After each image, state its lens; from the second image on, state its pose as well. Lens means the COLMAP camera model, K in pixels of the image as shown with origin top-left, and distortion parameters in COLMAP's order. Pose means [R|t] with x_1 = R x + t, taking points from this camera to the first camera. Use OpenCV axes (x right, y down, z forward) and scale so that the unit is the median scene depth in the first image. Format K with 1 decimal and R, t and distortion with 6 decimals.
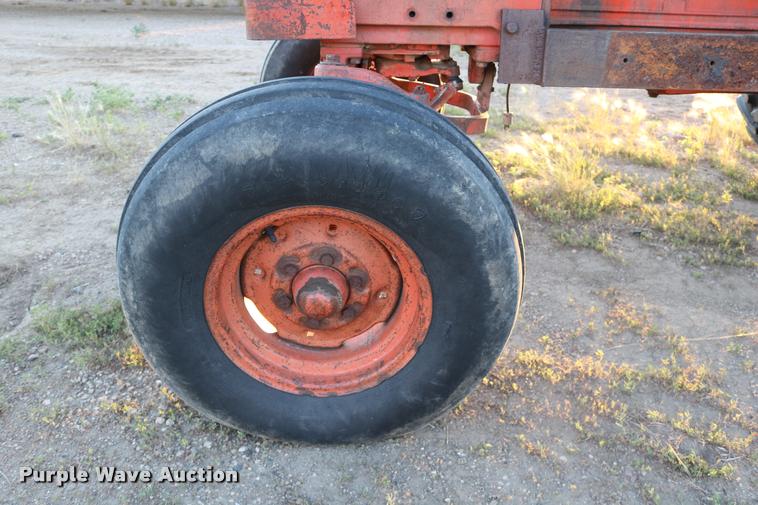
lens RADIAL K [[635.8, 0, 376.1], [0, 635.8, 257.8], [0, 0, 1]] dist [-0.149341, 0.117052]
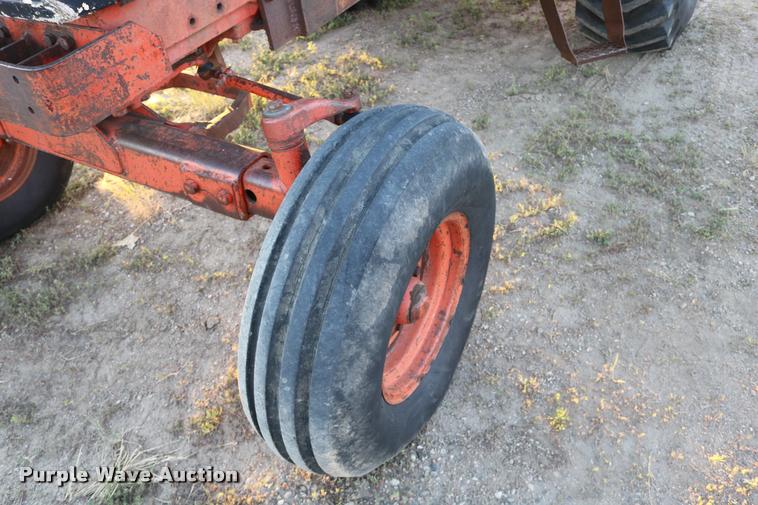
lens RADIAL K [[635.8, 0, 380.9], [0, 635.8, 256.5], [0, 0, 1]] dist [-0.149341, 0.117052]
pose [[0.499162, -0.615543, 0.609872, -0.703986], [0.462956, 0.784401, 0.412779, -0.457715], [-0.732468, 0.076300, 0.676512, 0.269393]]
